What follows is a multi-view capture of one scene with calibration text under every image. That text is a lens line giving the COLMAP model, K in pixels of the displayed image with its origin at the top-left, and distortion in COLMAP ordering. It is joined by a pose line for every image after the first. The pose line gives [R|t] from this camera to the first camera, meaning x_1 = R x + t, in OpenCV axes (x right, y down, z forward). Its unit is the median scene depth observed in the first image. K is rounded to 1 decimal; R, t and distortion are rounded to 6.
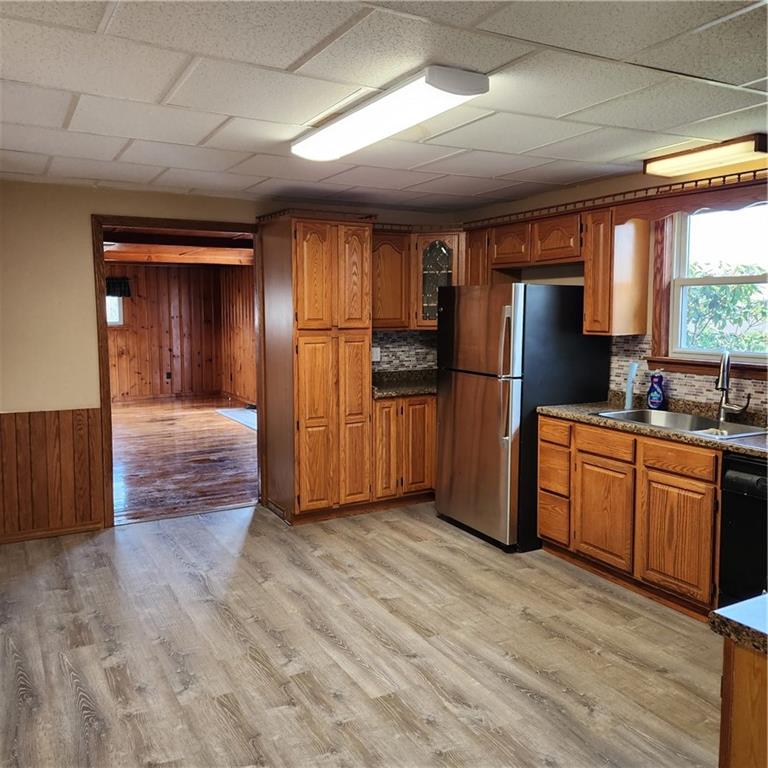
lens RADIAL K [[688.5, 0, 370.3], [0, 688.5, 362.6], [0, 0, 1]] dist [0.092643, -0.084796]
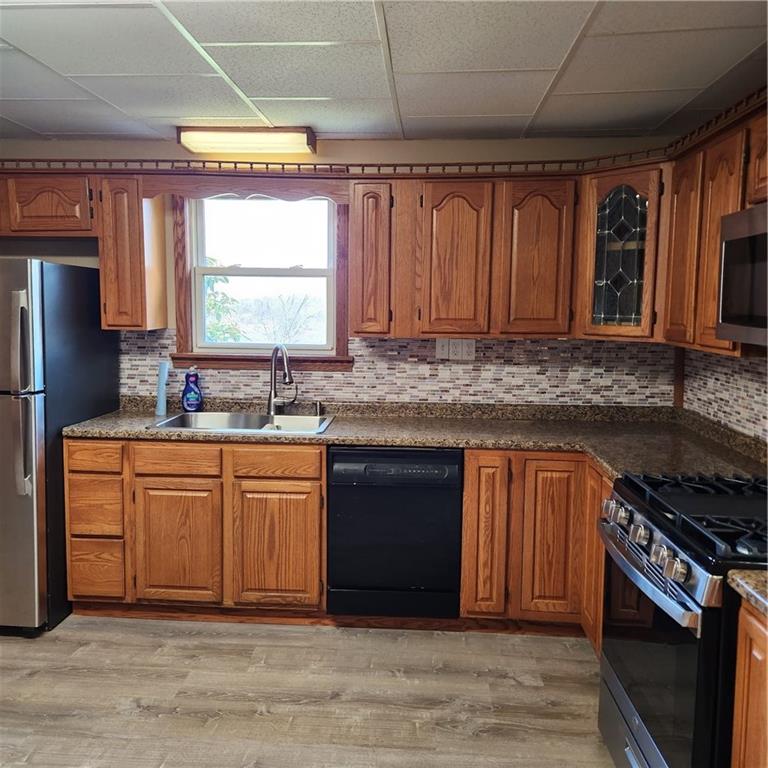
lens RADIAL K [[688.5, 0, 370.3], [0, 688.5, 362.6], [0, 0, 1]] dist [0.092643, -0.084796]
pose [[0.546987, -0.062103, 0.834834, -0.211971], [0.051422, 0.997854, 0.040538, -0.020939], [-0.835560, 0.020755, 0.549007, 0.328133]]
